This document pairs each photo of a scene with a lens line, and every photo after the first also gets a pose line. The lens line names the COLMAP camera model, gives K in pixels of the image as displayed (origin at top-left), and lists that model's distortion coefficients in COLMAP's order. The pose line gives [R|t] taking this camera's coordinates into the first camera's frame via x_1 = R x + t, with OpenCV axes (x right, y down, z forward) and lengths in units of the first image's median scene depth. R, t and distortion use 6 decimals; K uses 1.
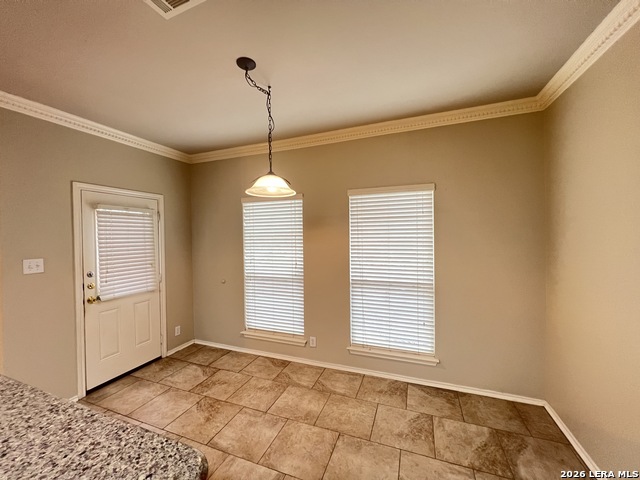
lens RADIAL K [[257.0, 0, 319.1], [0, 257.0, 239.4], [0, 0, 1]] dist [-0.003837, -0.000367]
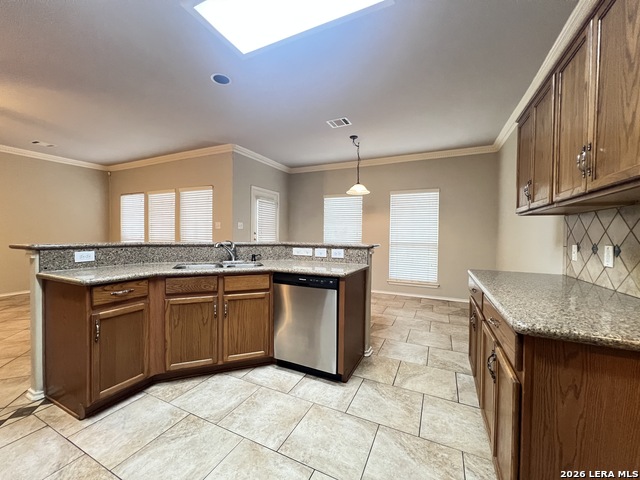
lens RADIAL K [[257.0, 0, 320.0], [0, 257.0, 238.3], [0, 0, 1]] dist [-0.003837, -0.000367]
pose [[0.997312, 0.026214, -0.068418, -0.265296], [-0.025987, 0.999653, 0.004208, 0.151795], [0.068505, -0.002419, 0.997648, -0.883993]]
